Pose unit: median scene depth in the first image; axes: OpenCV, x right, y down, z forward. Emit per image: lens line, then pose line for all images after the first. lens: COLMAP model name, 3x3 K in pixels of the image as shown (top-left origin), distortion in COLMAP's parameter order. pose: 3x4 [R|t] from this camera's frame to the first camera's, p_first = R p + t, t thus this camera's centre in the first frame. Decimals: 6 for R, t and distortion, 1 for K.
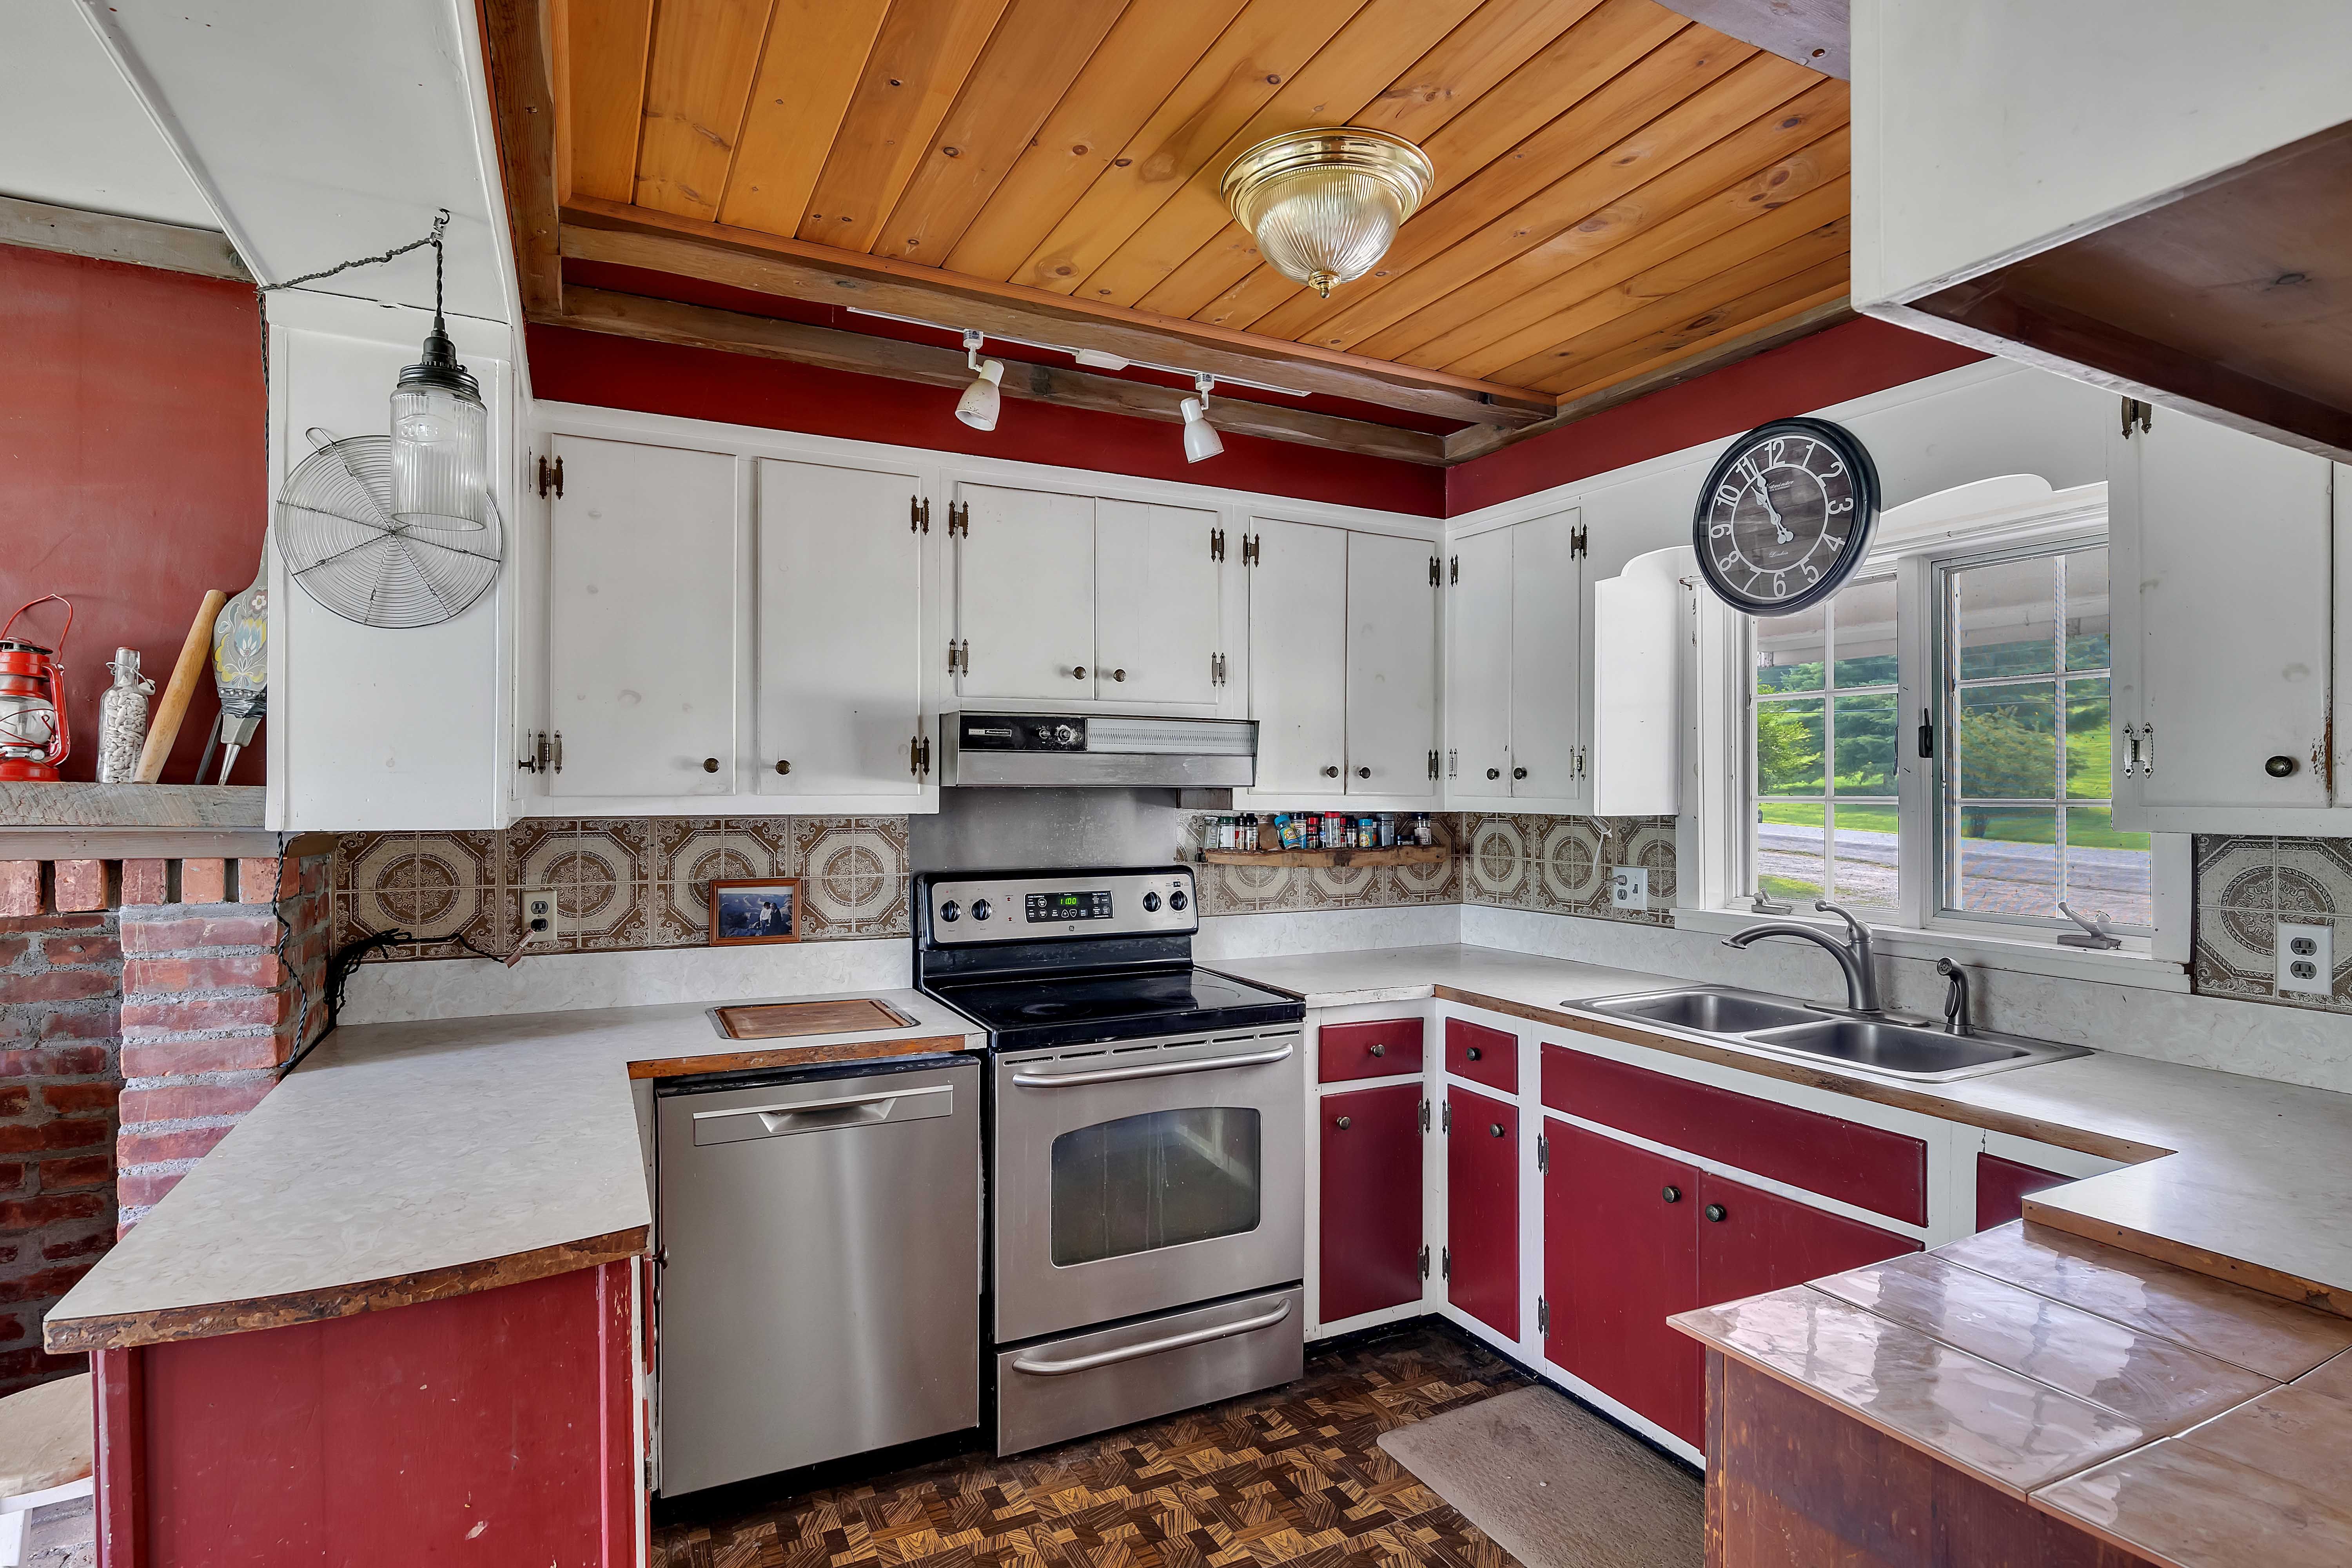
lens RADIAL K [[1188.8, 0, 1176.0], [0, 1188.8, 784.0], [0, 0, 1]] dist [-0.003422, 0.000391]
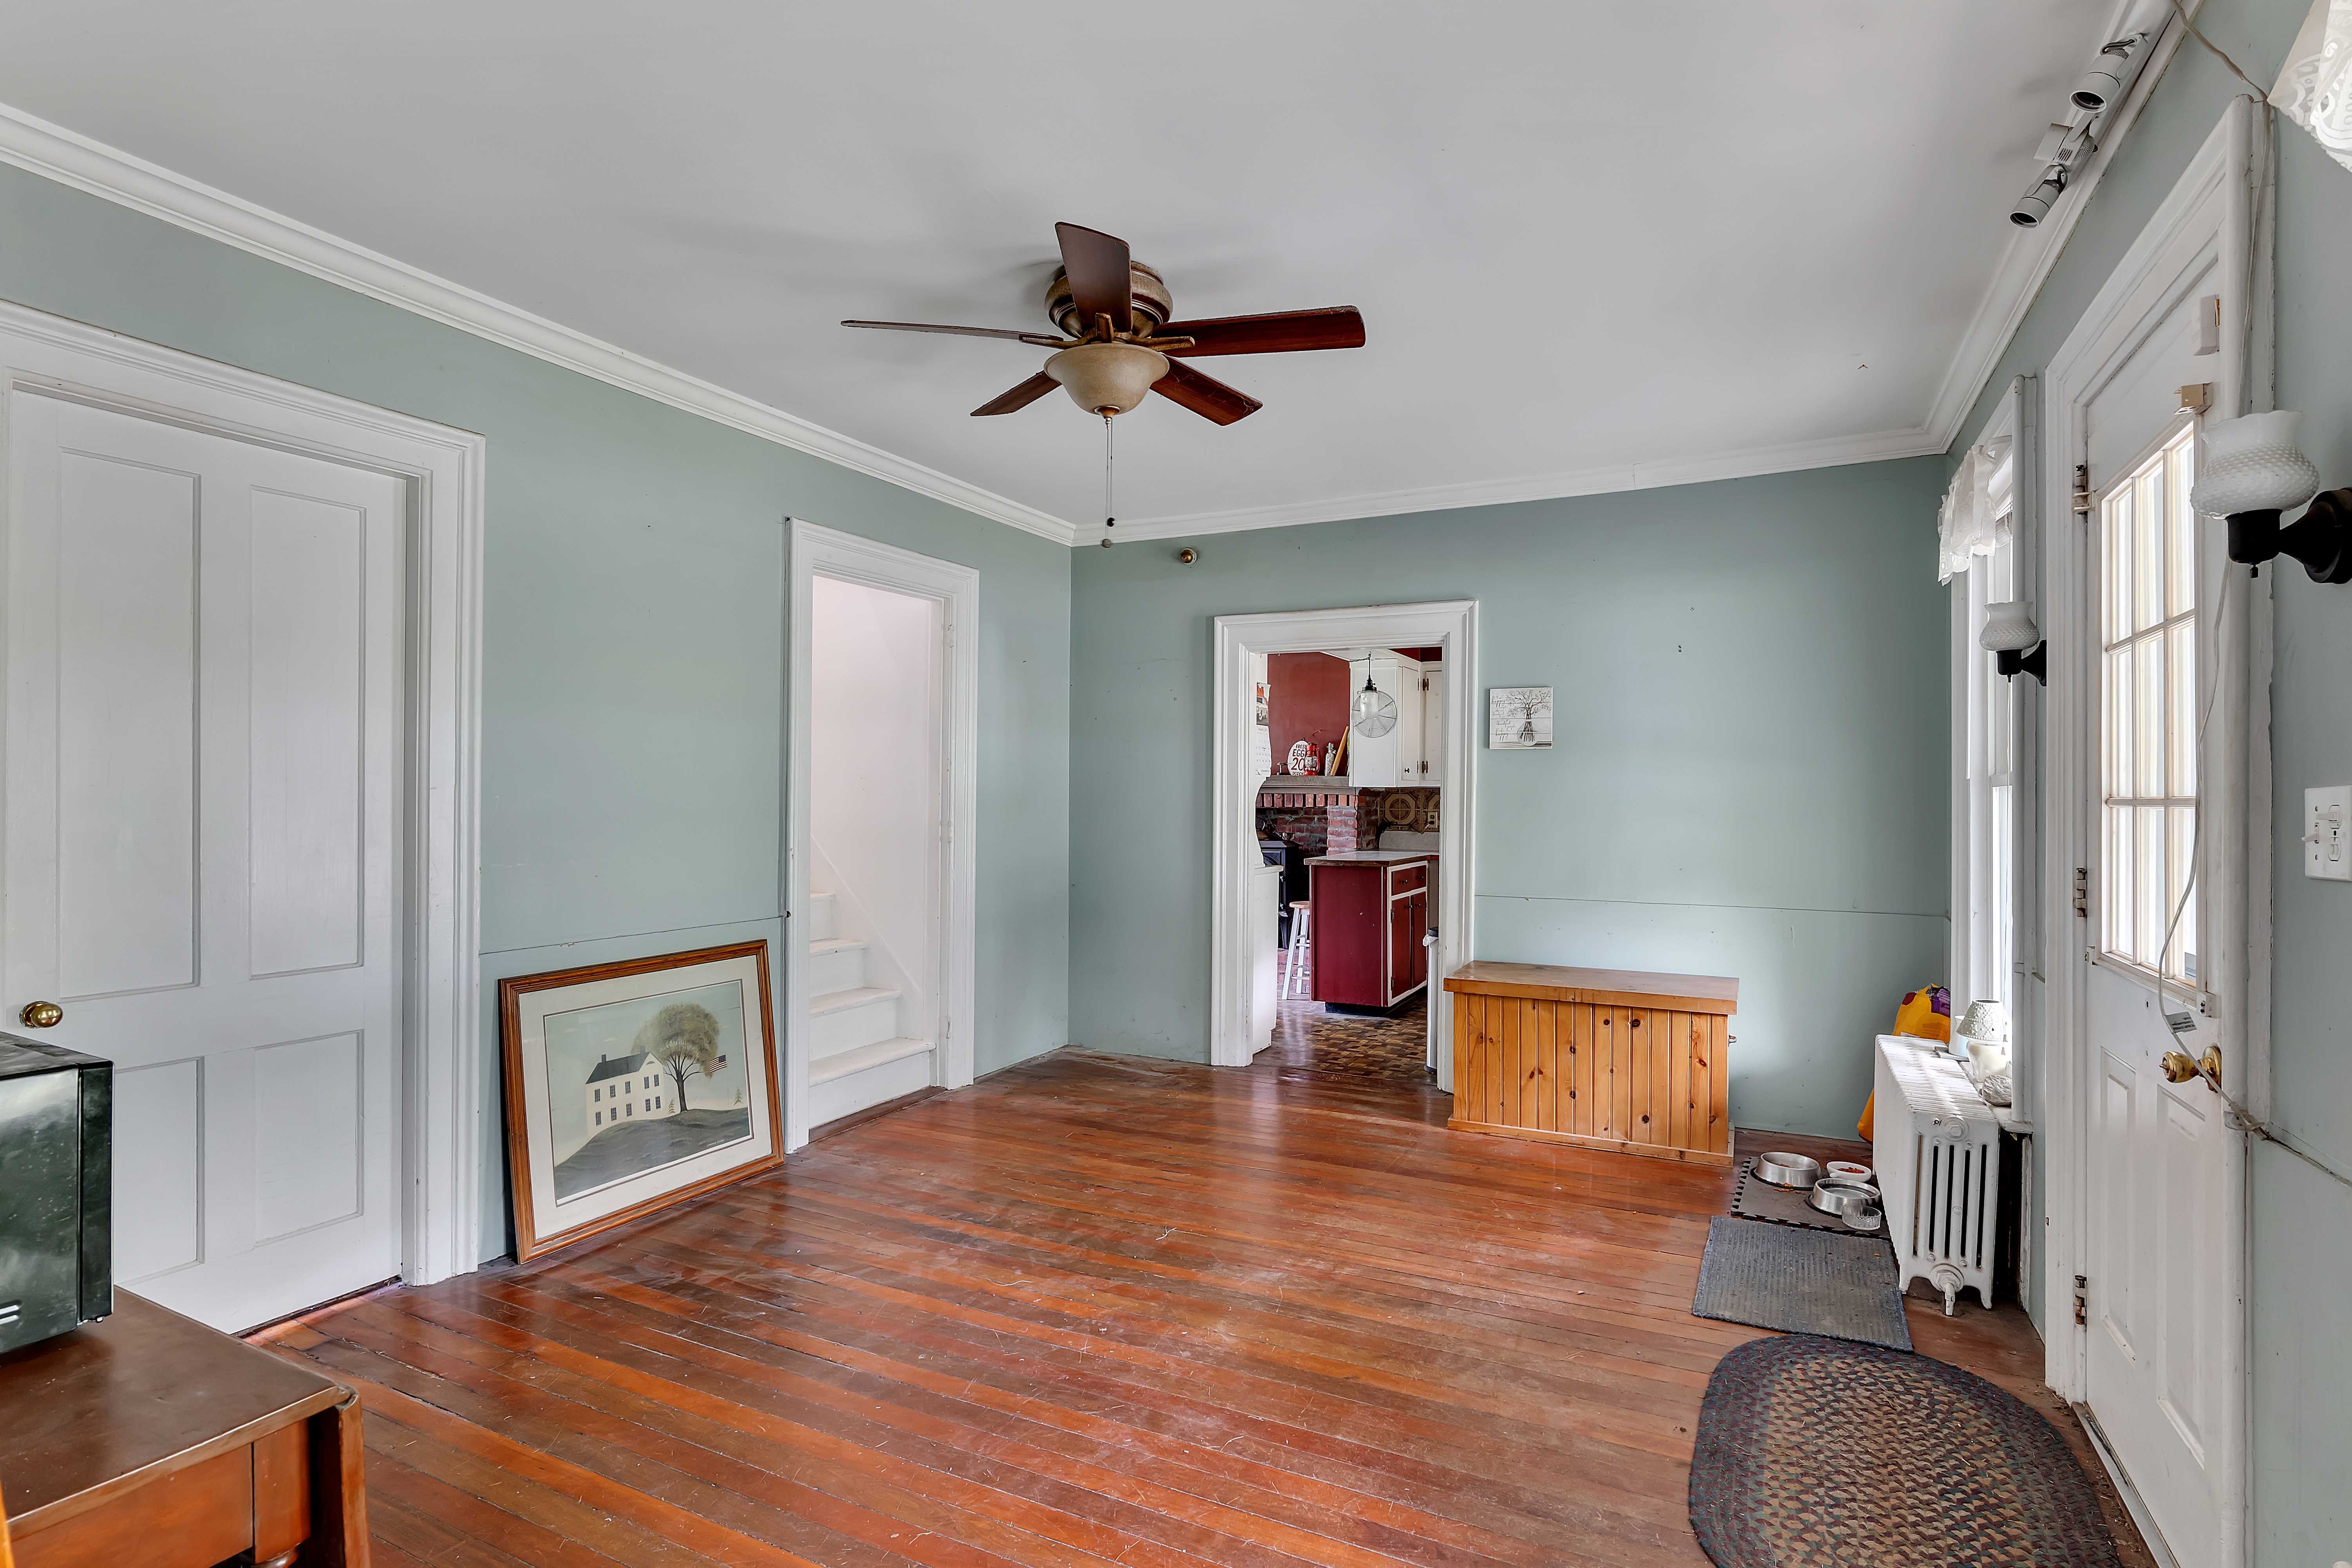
lens RADIAL K [[1172.0, 0, 1189.8], [0, 1172.0, 797.6], [0, 0, 1]] dist [0.003430, 0.000280]
pose [[0.615919, 0.003660, -0.787801, 1.852346], [-0.007020, 0.999975, -0.000842, 0.076289], [0.787778, 0.006049, 0.615930, -1.727730]]
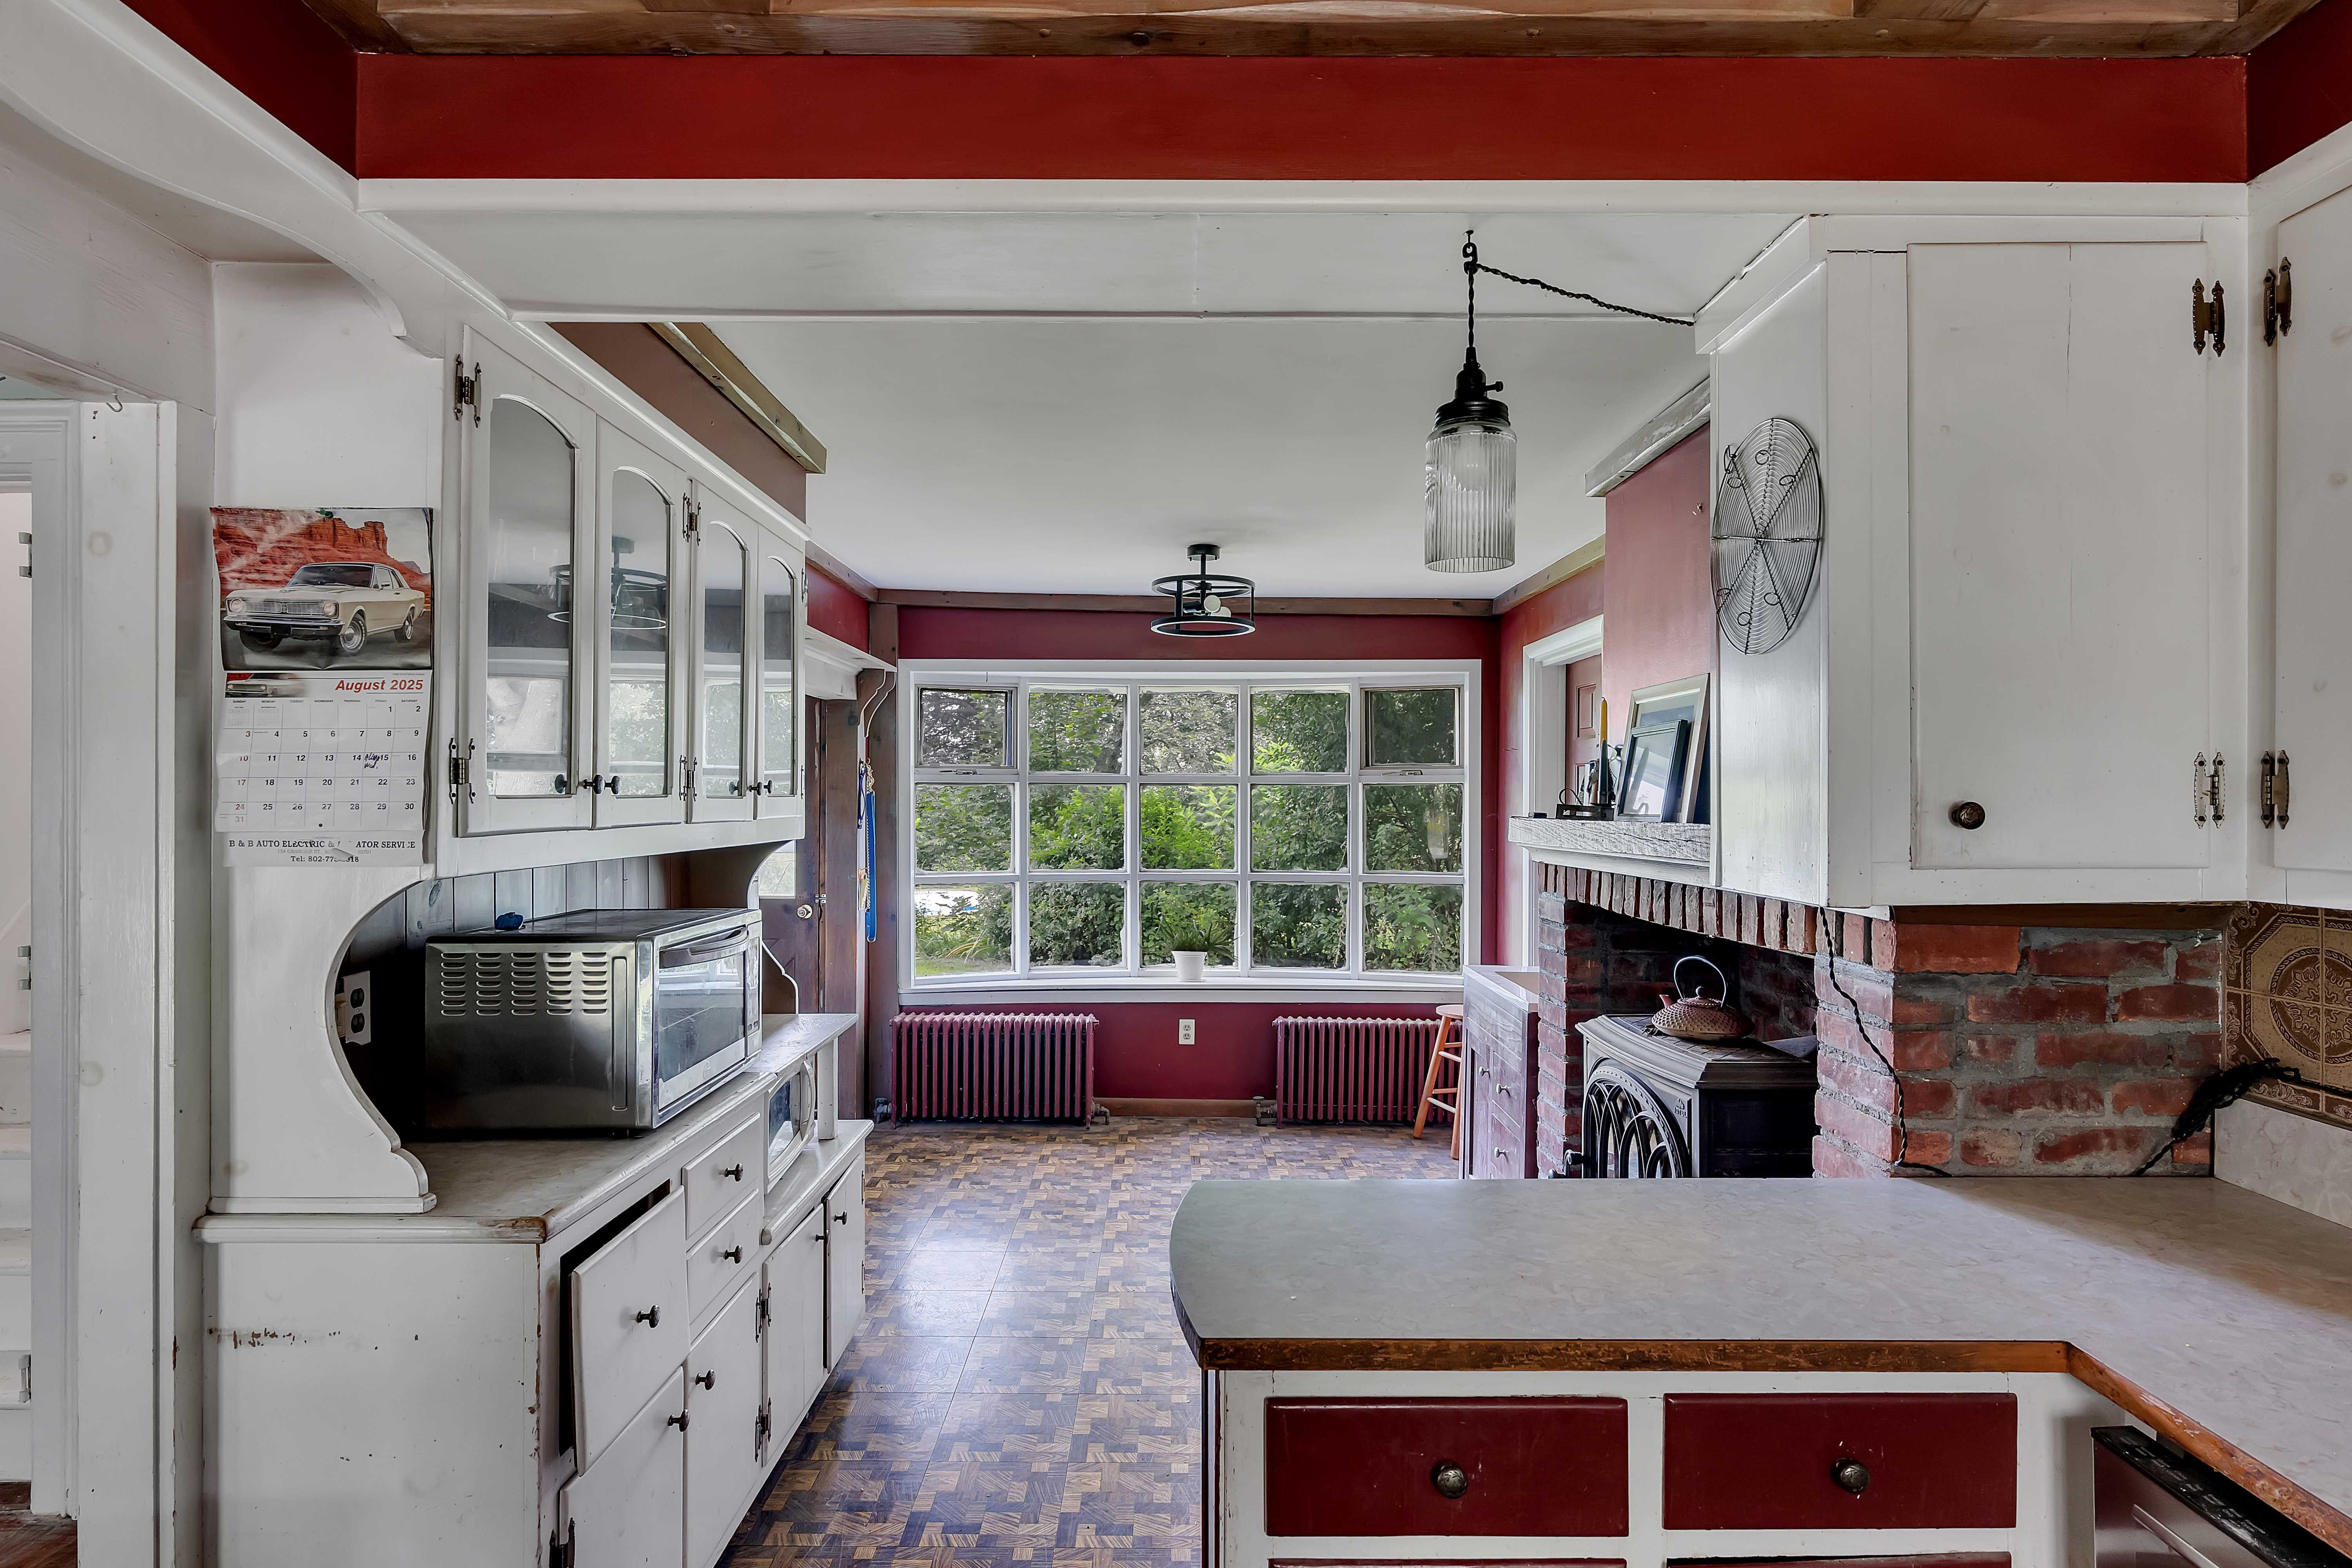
lens RADIAL K [[1233.5, 0, 1181.4], [0, 1233.5, 776.0], [0, 0, 1]] dist [-0.010206, 0.001051]
pose [[-0.446088, -0.011913, -0.894910, 0.254430], [-0.000142, 0.999912, -0.013240, -0.029142], [0.894989, -0.005779, -0.446050, 0.888677]]
